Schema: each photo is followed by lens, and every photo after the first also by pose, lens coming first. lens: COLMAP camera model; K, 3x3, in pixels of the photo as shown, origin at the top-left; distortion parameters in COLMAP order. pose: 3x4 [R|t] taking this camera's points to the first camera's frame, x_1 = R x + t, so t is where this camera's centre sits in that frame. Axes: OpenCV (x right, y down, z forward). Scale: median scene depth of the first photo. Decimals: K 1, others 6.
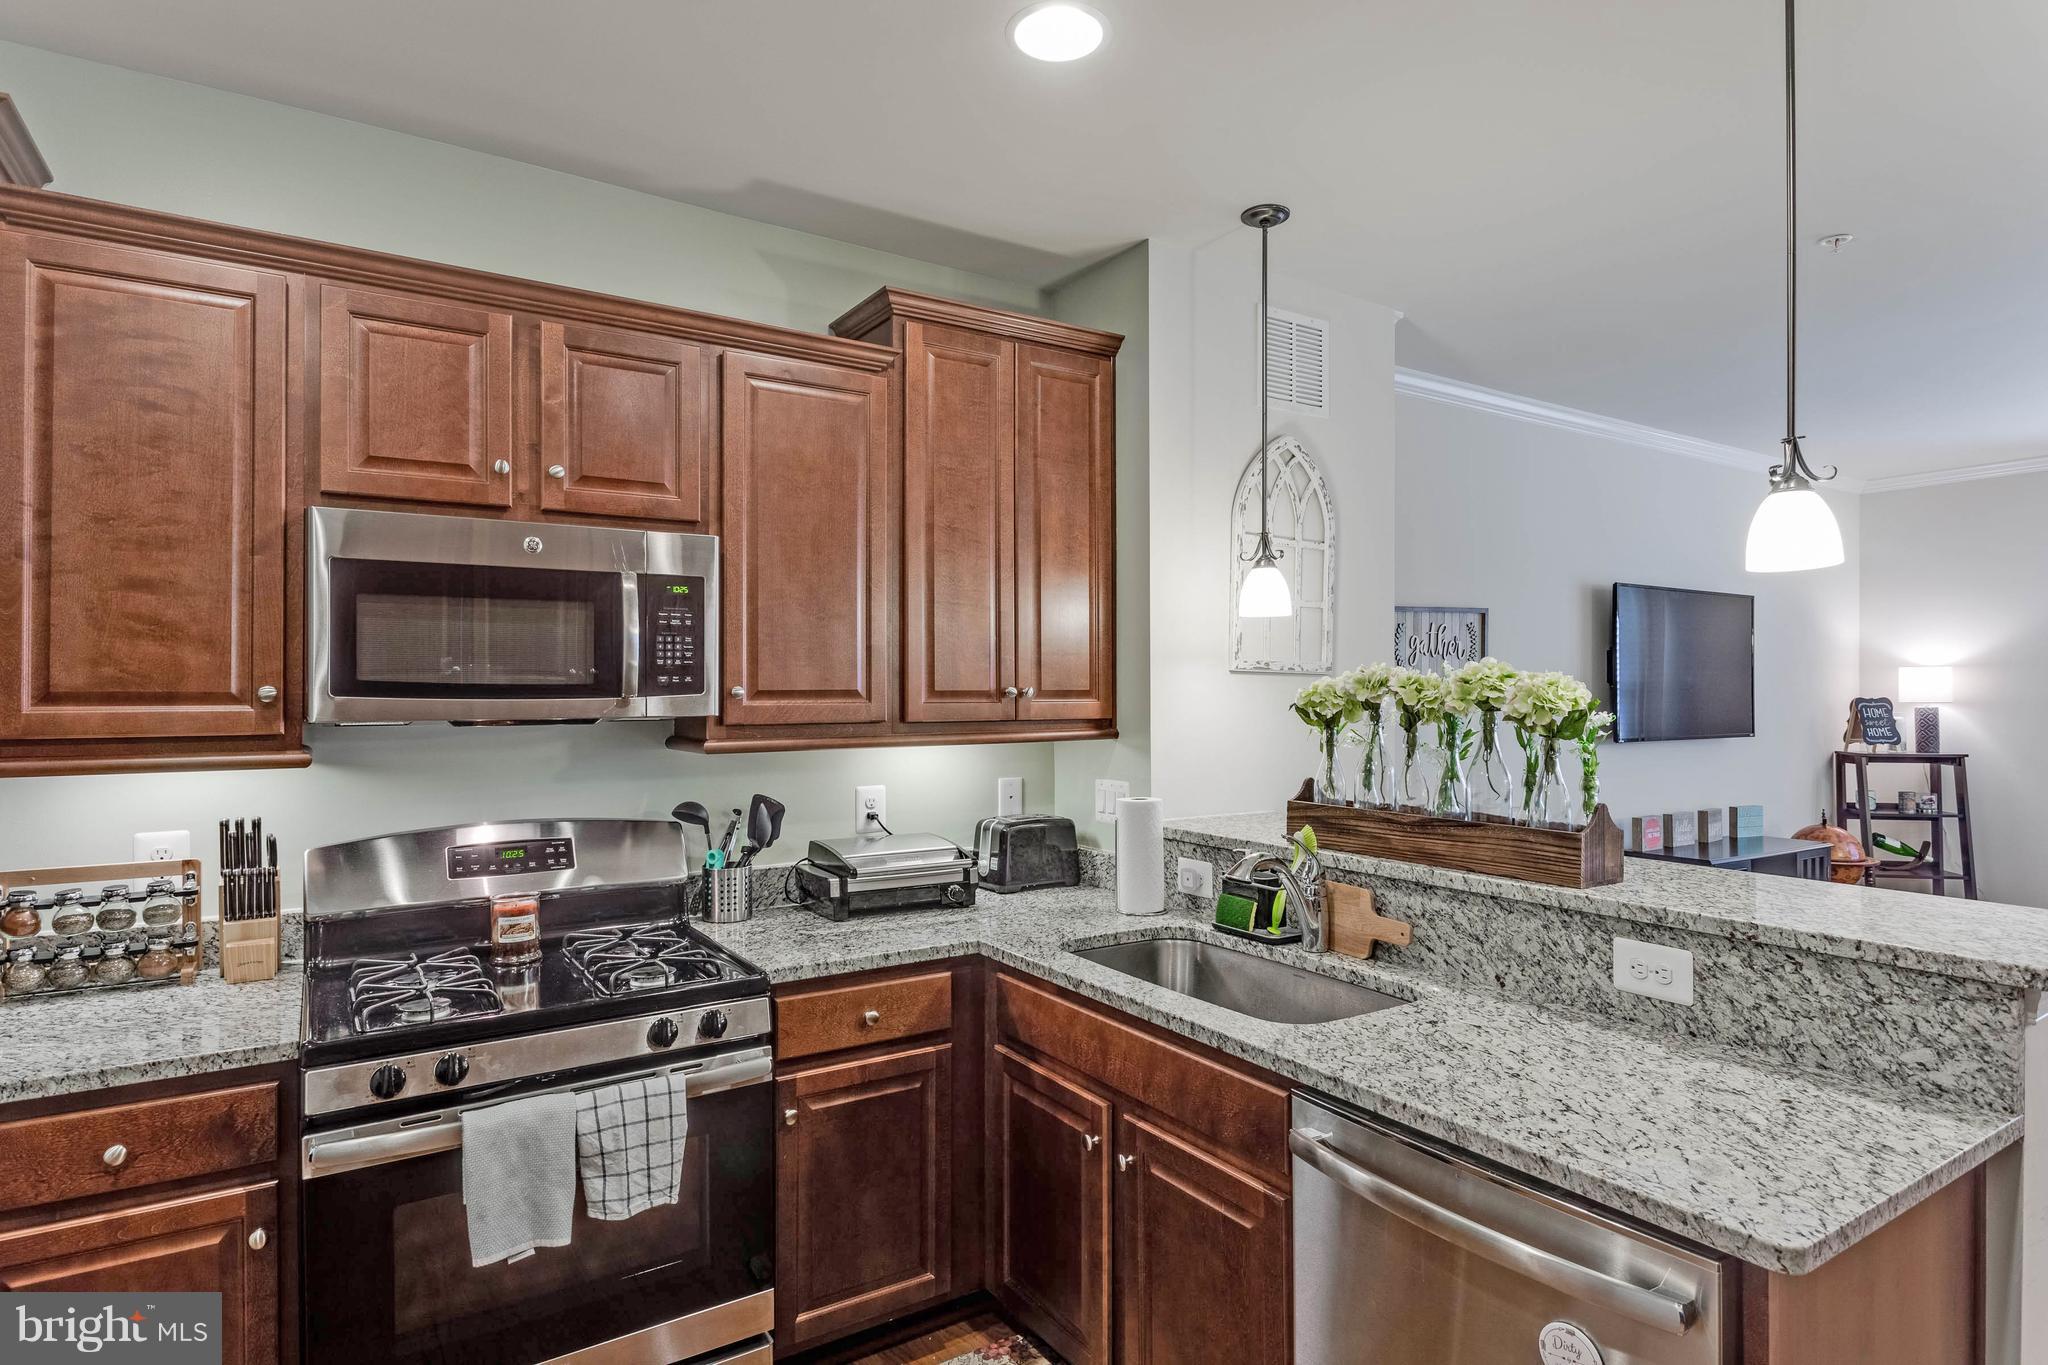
lens RADIAL K [[1082.9, 0, 965.4], [0, 1082.9, 678.6], [0, 0, 1]] dist [0.006841, -0.006822]
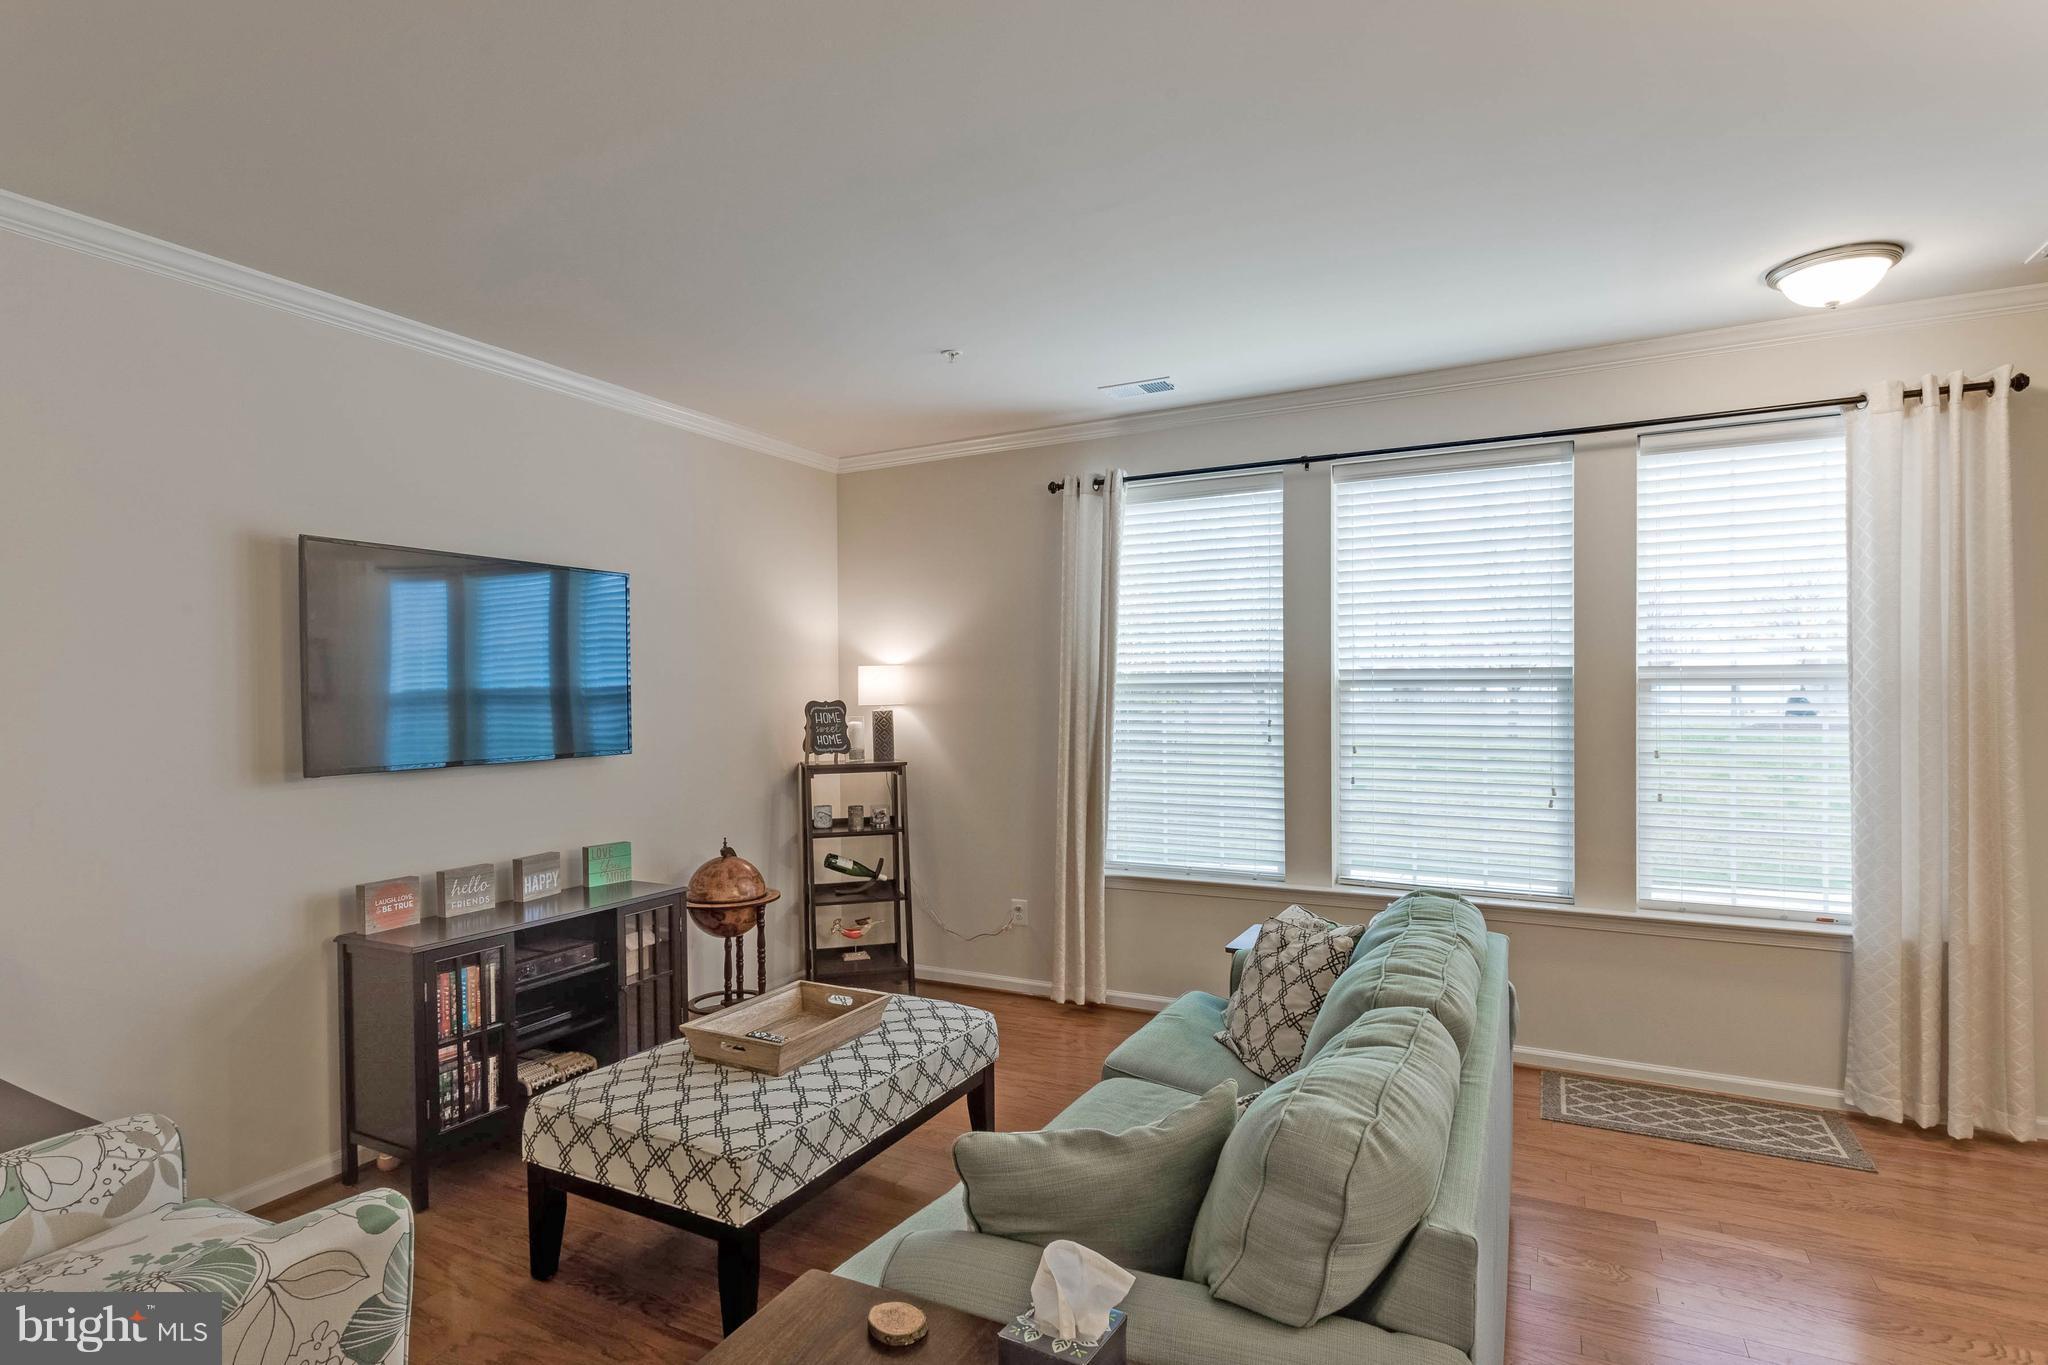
lens RADIAL K [[1035.1, 0, 946.2], [0, 1035.1, 704.6], [0, 0, 1]] dist [0.001445, -0.005666]
pose [[0.879610, -0.014657, 0.475470, 1.319627], [0.006174, 0.999793, 0.019398, 0.012723], [-0.475656, -0.014127, 0.879518, 0.541780]]
